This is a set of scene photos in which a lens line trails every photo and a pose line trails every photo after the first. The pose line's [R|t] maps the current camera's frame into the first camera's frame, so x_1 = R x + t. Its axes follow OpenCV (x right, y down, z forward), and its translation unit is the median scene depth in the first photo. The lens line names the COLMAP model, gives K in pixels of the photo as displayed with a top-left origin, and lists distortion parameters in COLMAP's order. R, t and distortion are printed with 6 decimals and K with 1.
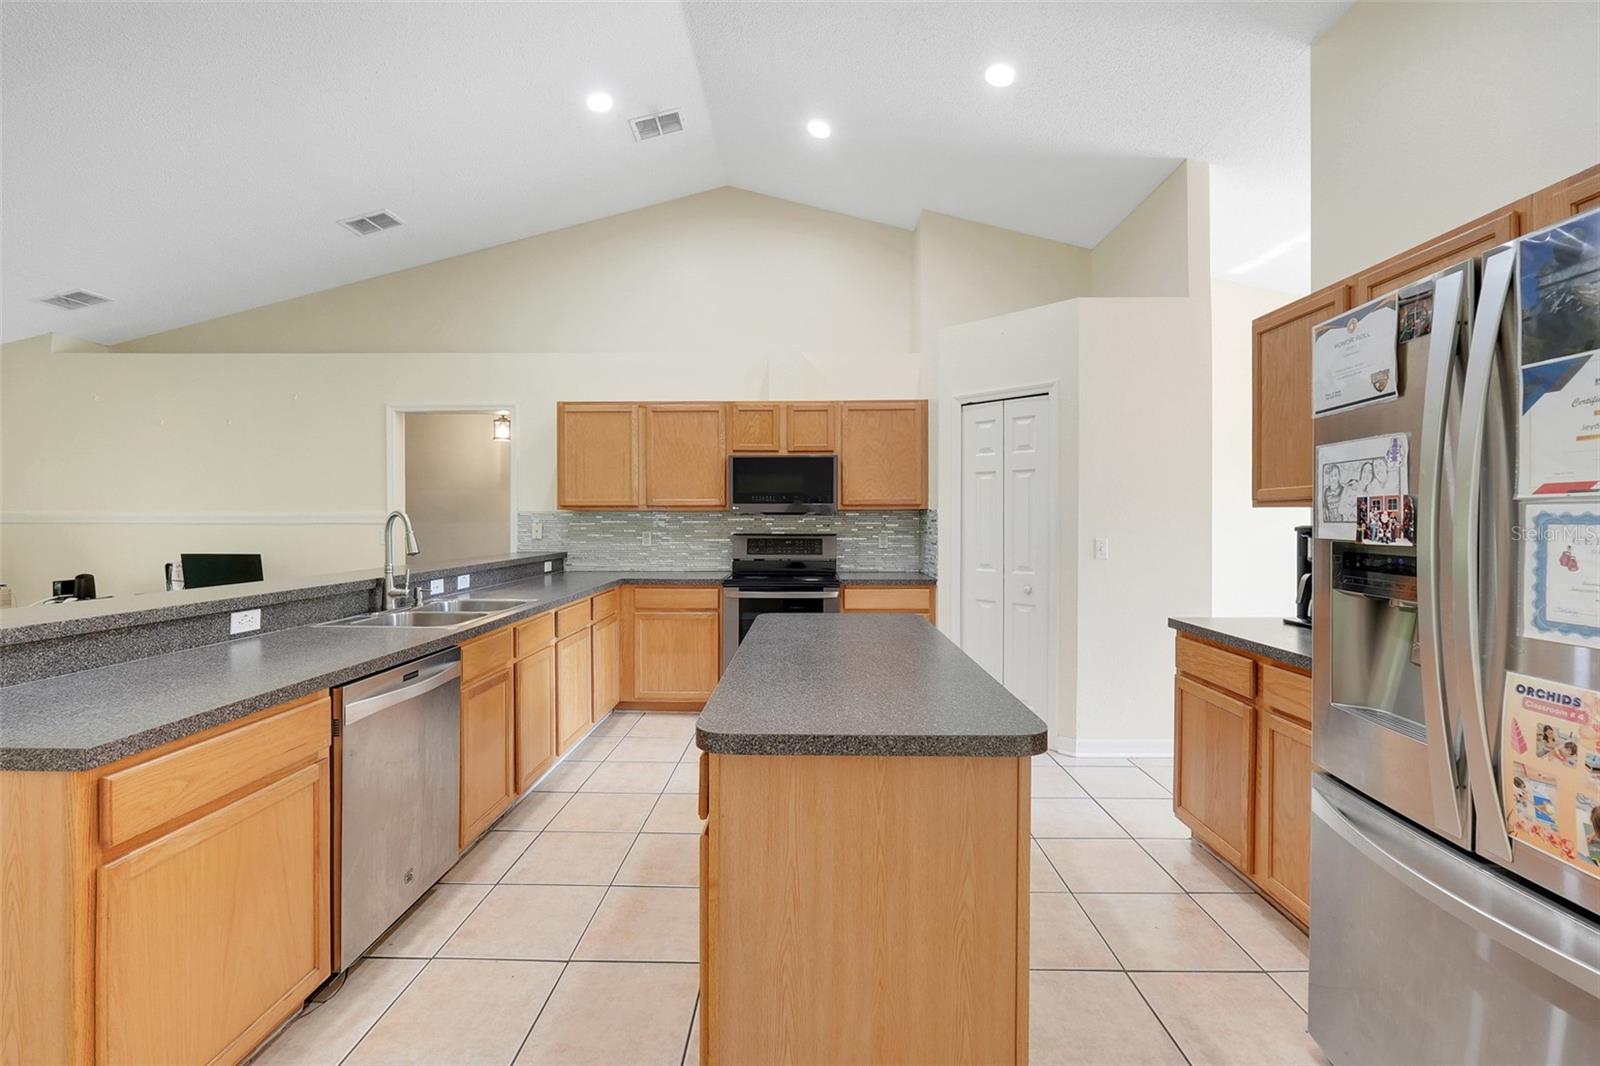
lens RADIAL K [[679.2, 0, 792.0], [0, 679.2, 529.5], [0, 0, 1]] dist [-0.016450, 0.001764]
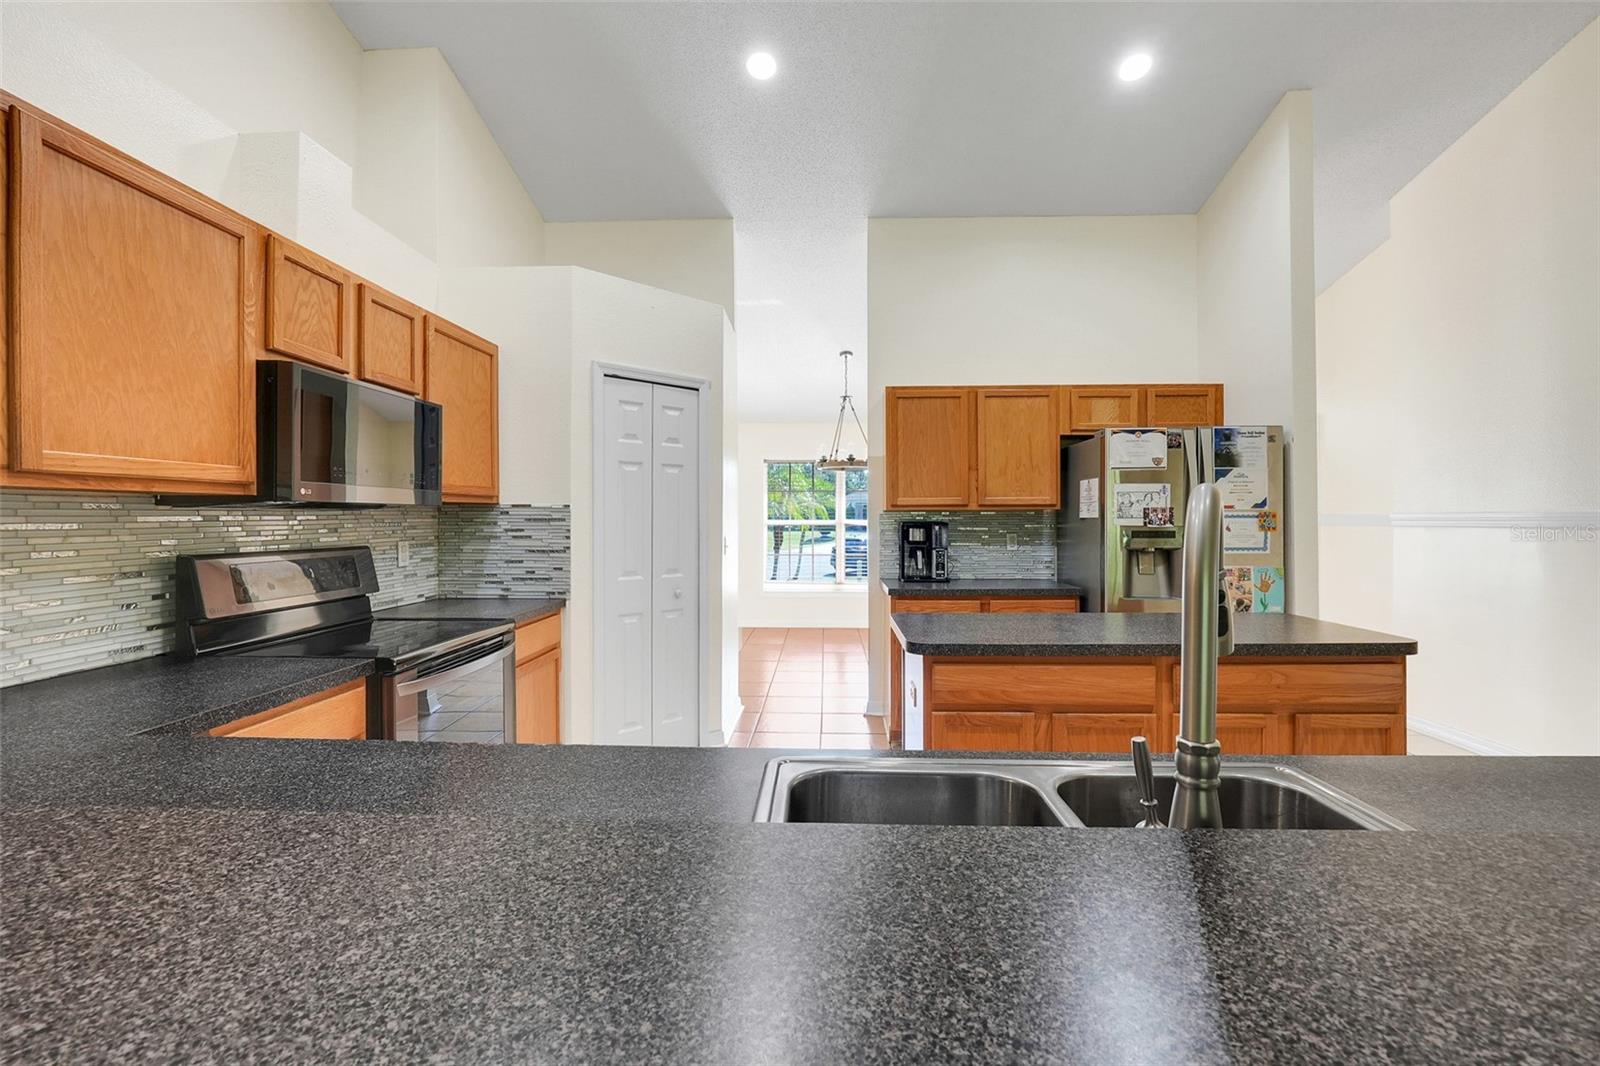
lens RADIAL K [[679.2, 0, 797.6], [0, 679.2, 523.2], [0, 0, 1]] dist [-0.016450, 0.001764]
pose [[0.004300, -0.008798, 0.999952, -0.613843], [0.017186, 0.999814, 0.008723, -0.013175], [-0.999843, 0.017147, 0.004450, 0.863348]]
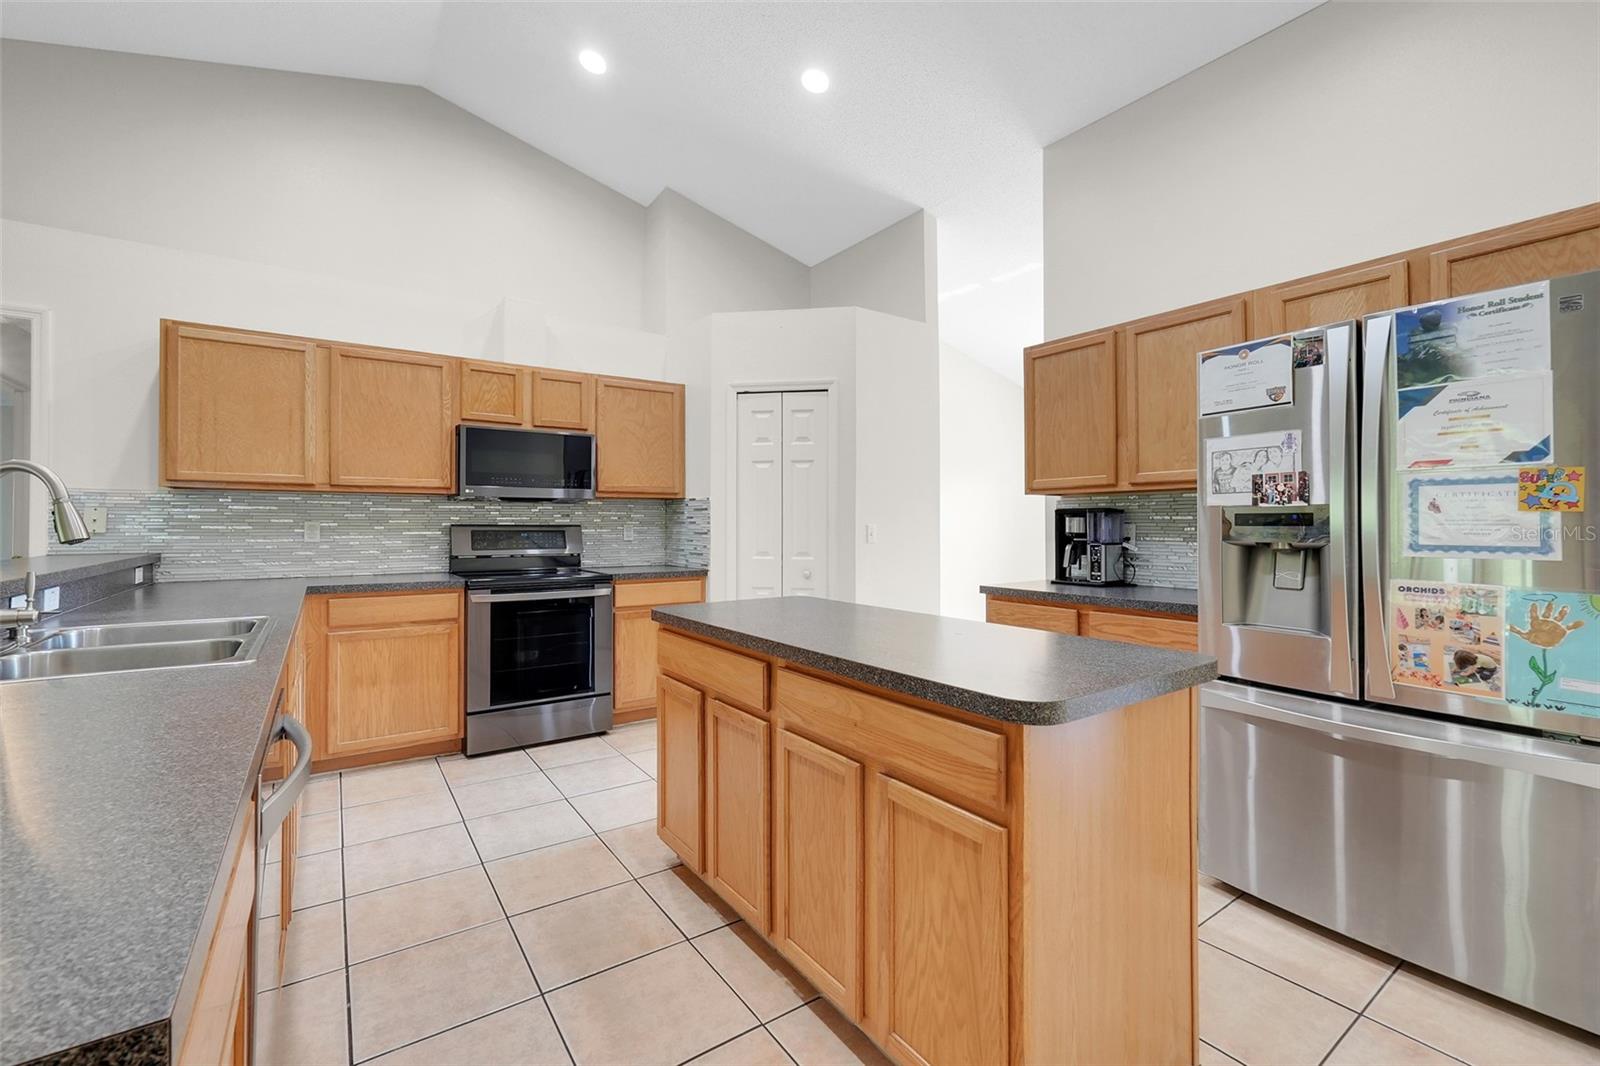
lens RADIAL K [[679.2, 0, 799.5], [0, 679.2, 525.1], [0, 0, 1]] dist [-0.016450, 0.001764]
pose [[0.802229, -0.000044, 0.597016, -0.305017], [0.009100, 0.999885, -0.012155, 0.026698], [-0.596947, 0.015185, 0.802137, 0.165218]]
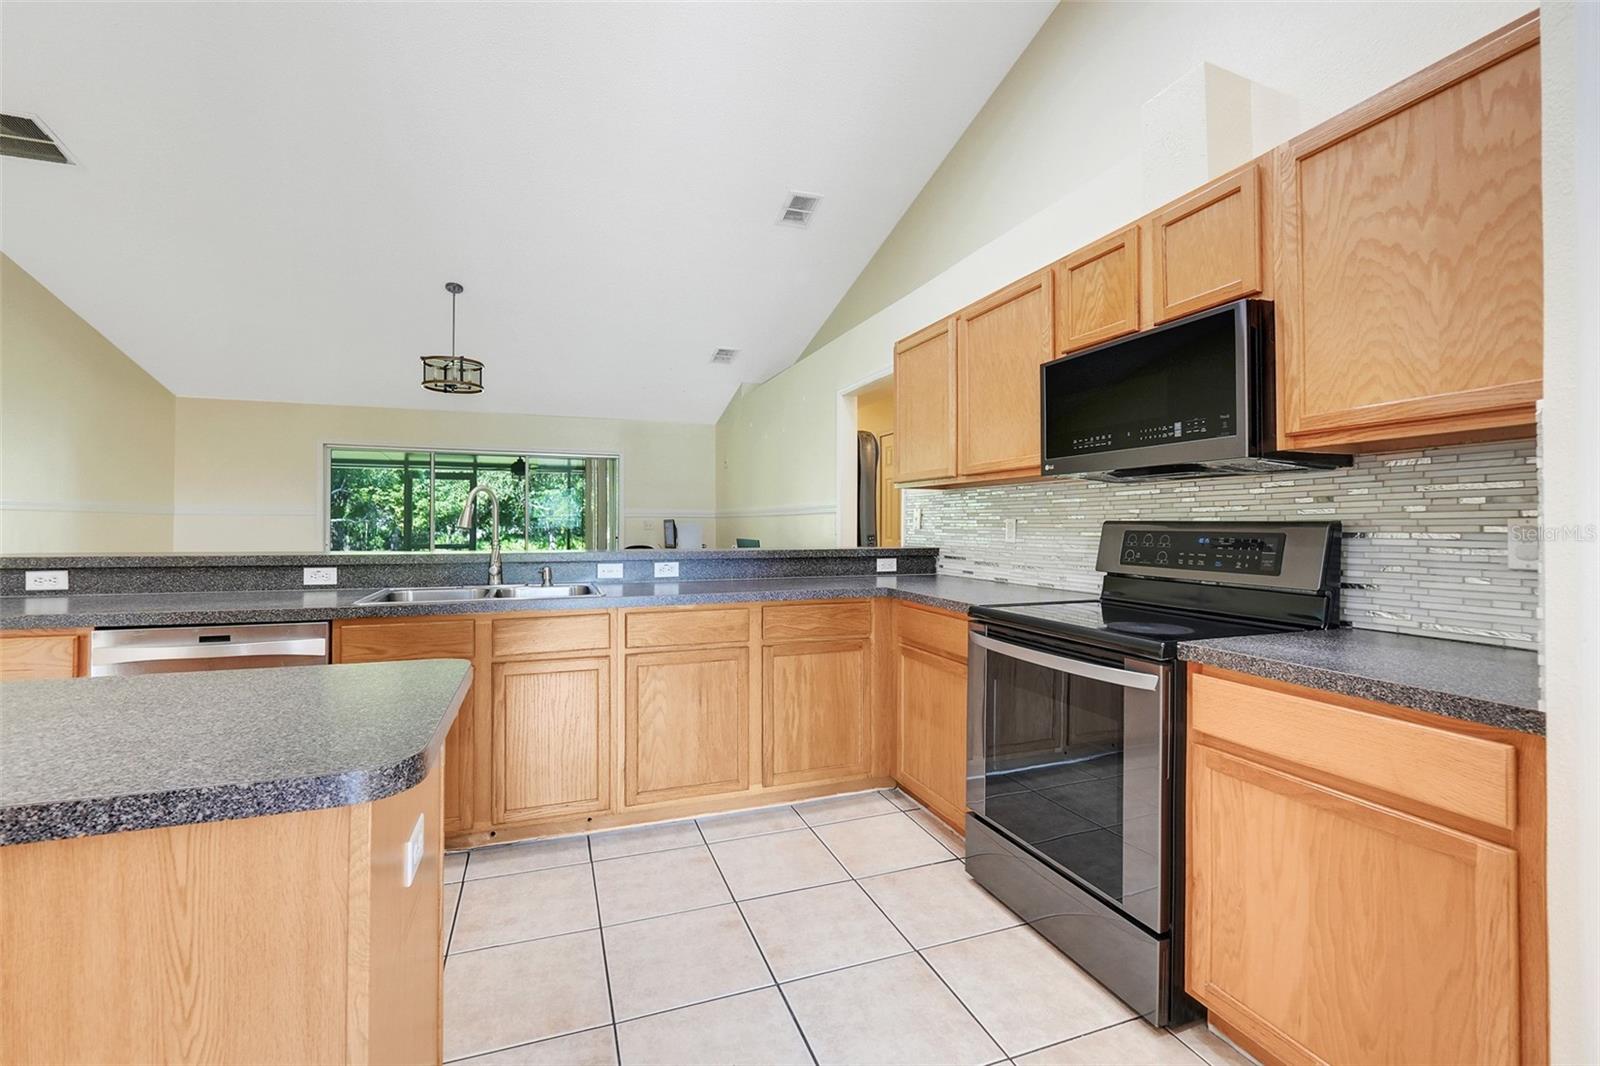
lens RADIAL K [[679.2, 0, 793.0], [0, 679.2, 519.7], [0, 0, 1]] dist [-0.016450, 0.001764]
pose [[0.366958, -0.004453, -0.930227, 0.382878], [-0.018149, 0.999764, -0.011945, 0.019757], [0.930060, 0.021266, 0.366790, 0.799753]]
